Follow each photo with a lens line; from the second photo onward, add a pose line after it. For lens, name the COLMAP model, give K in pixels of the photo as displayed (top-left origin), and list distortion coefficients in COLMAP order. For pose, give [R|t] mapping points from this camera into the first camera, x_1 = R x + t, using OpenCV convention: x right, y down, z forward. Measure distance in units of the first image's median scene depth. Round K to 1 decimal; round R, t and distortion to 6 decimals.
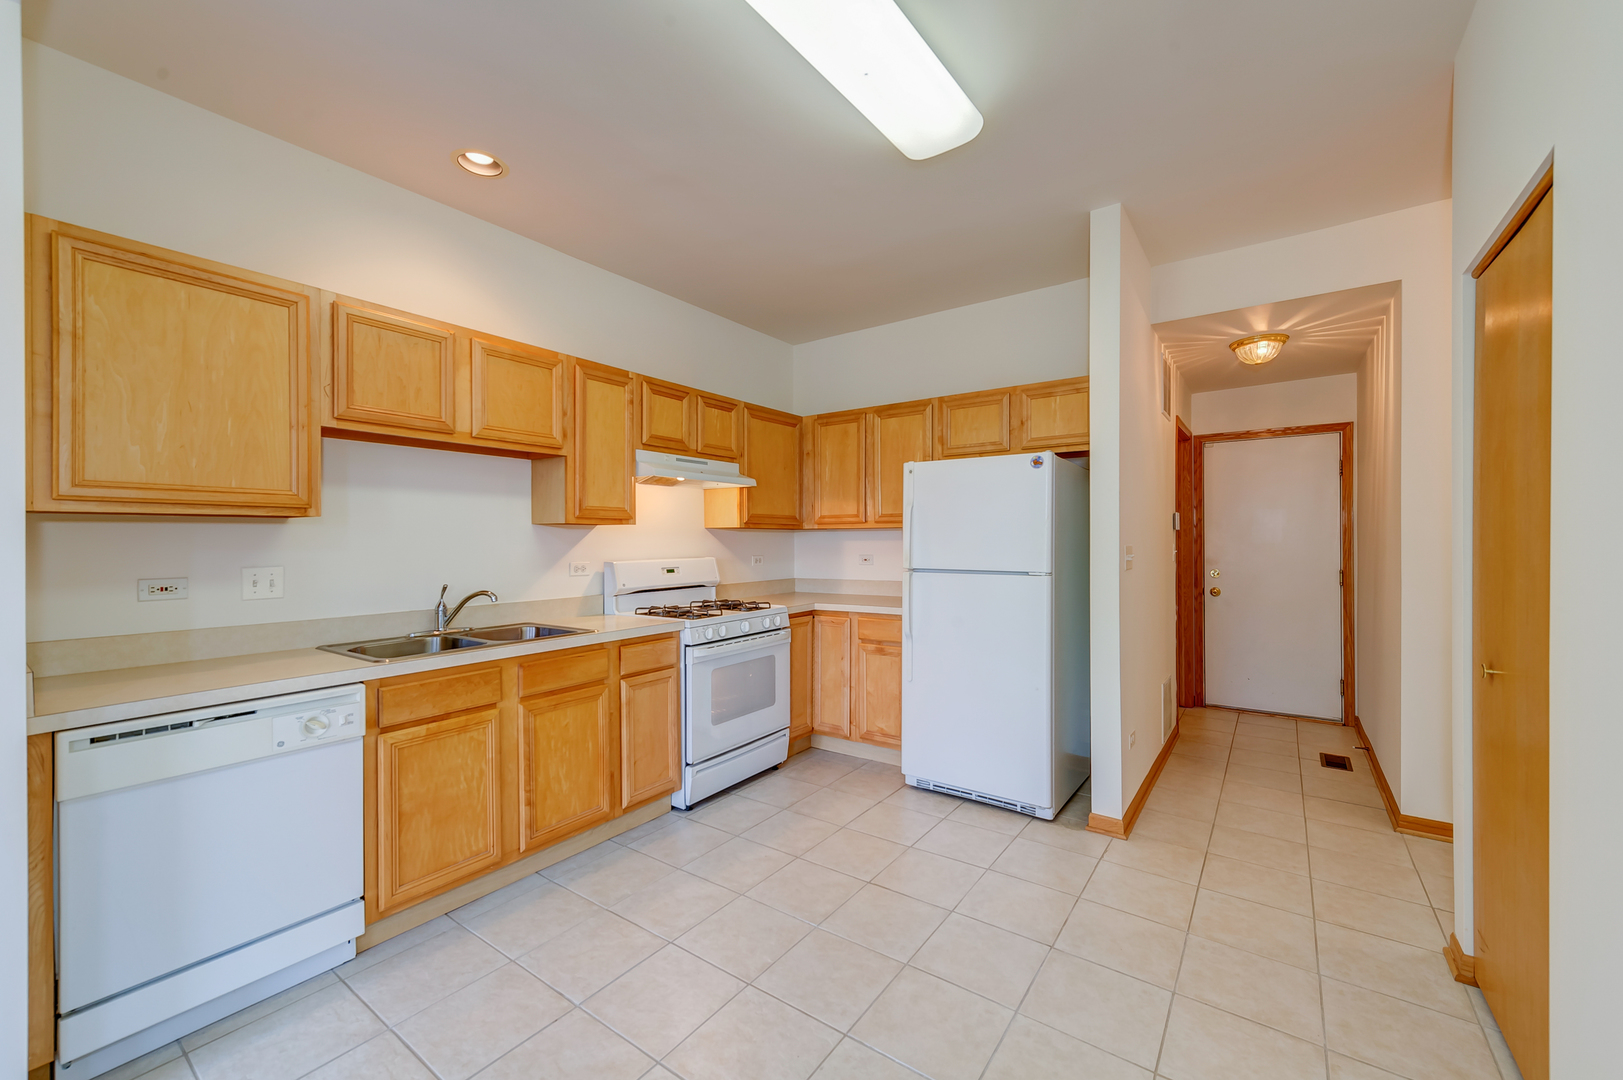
lens RADIAL K [[639.9, 0, 818.0], [0, 639.9, 539.7], [0, 0, 1]] dist [0.008472, -0.002236]
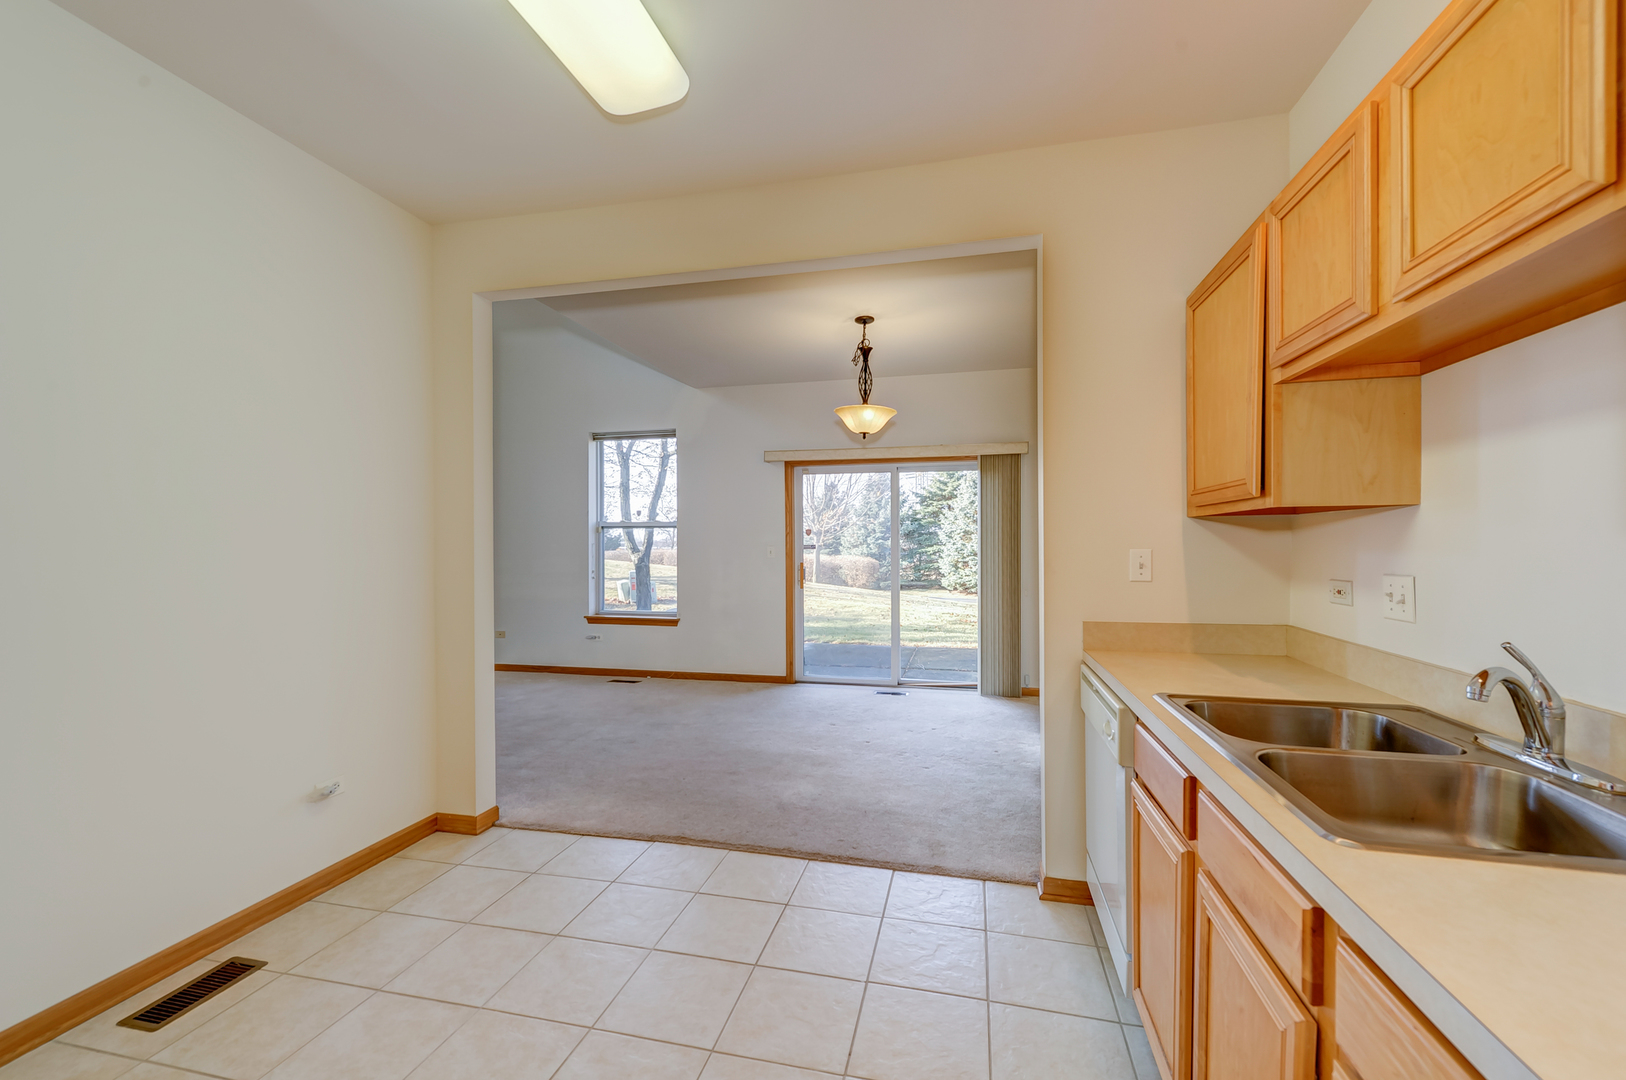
lens RADIAL K [[641.0, 0, 824.2], [0, 641.0, 546.3], [0, 0, 1]] dist [0.008472, -0.002236]
pose [[-0.924899, 0.010265, -0.380073, -0.021218], [0.006813, 0.999922, 0.010427, -0.001542], [0.380151, 0.007055, -0.924898, 1.164496]]
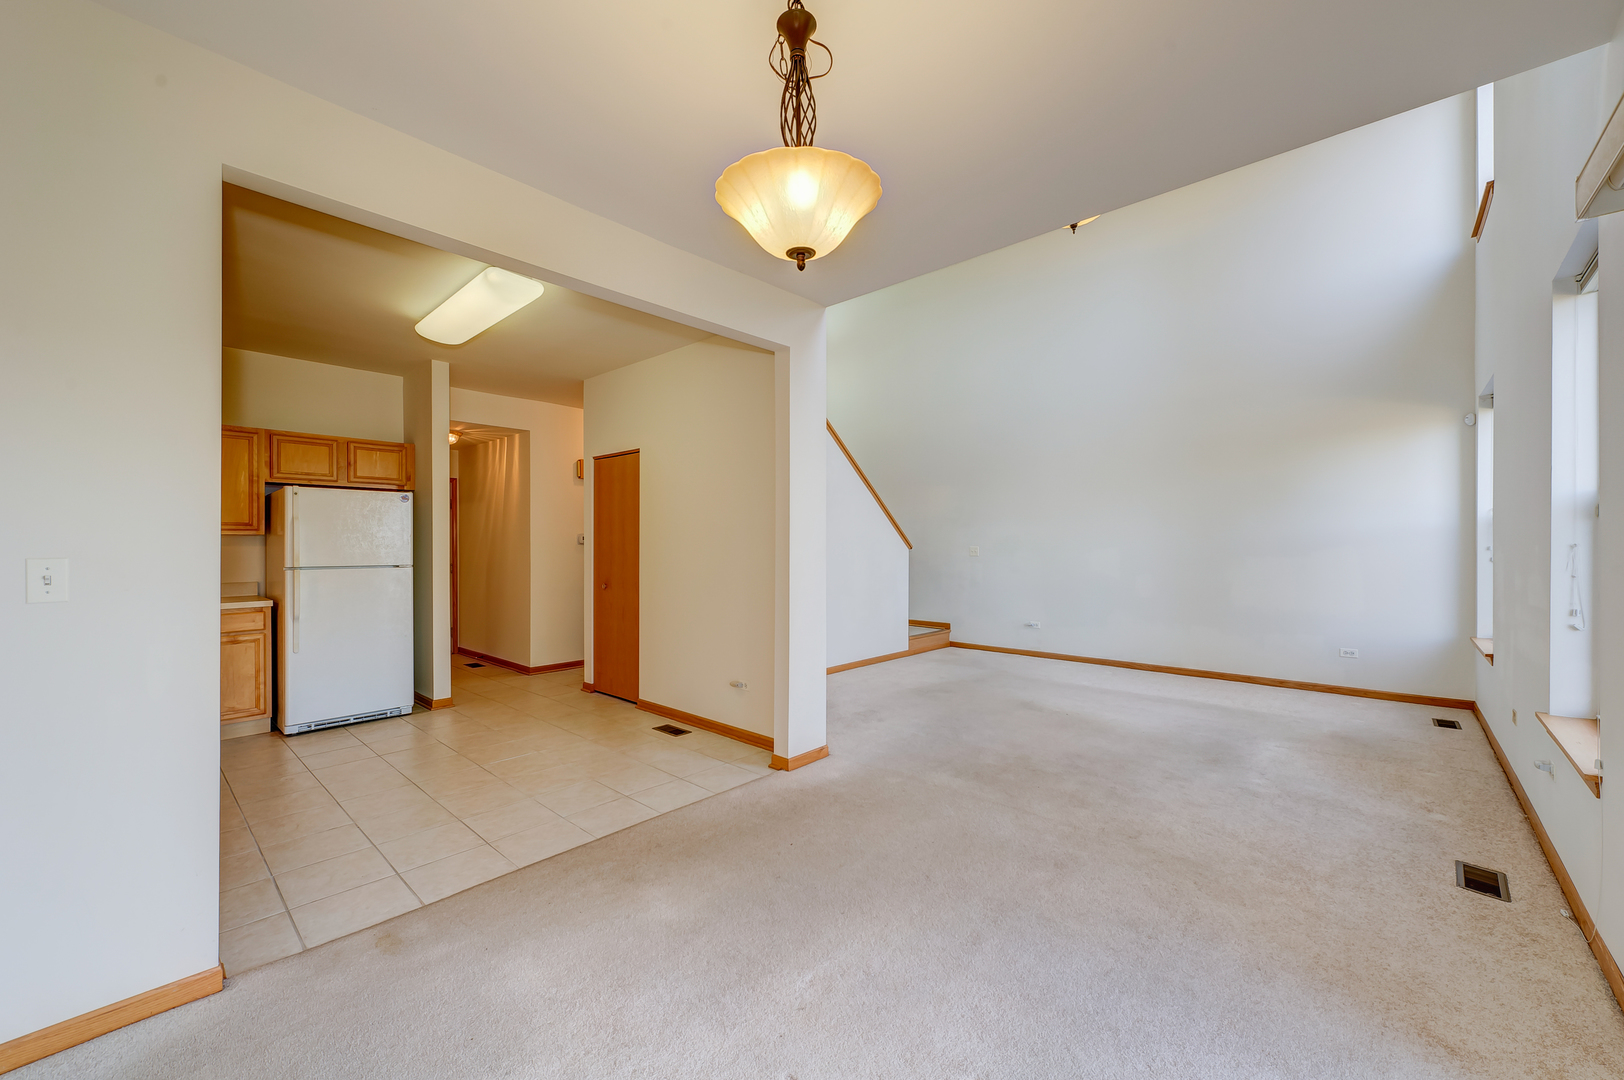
lens RADIAL K [[640.3, 0, 789.7], [0, 640.3, 548.4], [0, 0, 1]] dist [0.008472, -0.002236]
pose [[0.137690, -0.007461, 0.990447, -1.215770], [0.003326, 0.999969, 0.007070, 0.000021], [-0.990470, 0.002321, 0.137711, -0.223119]]
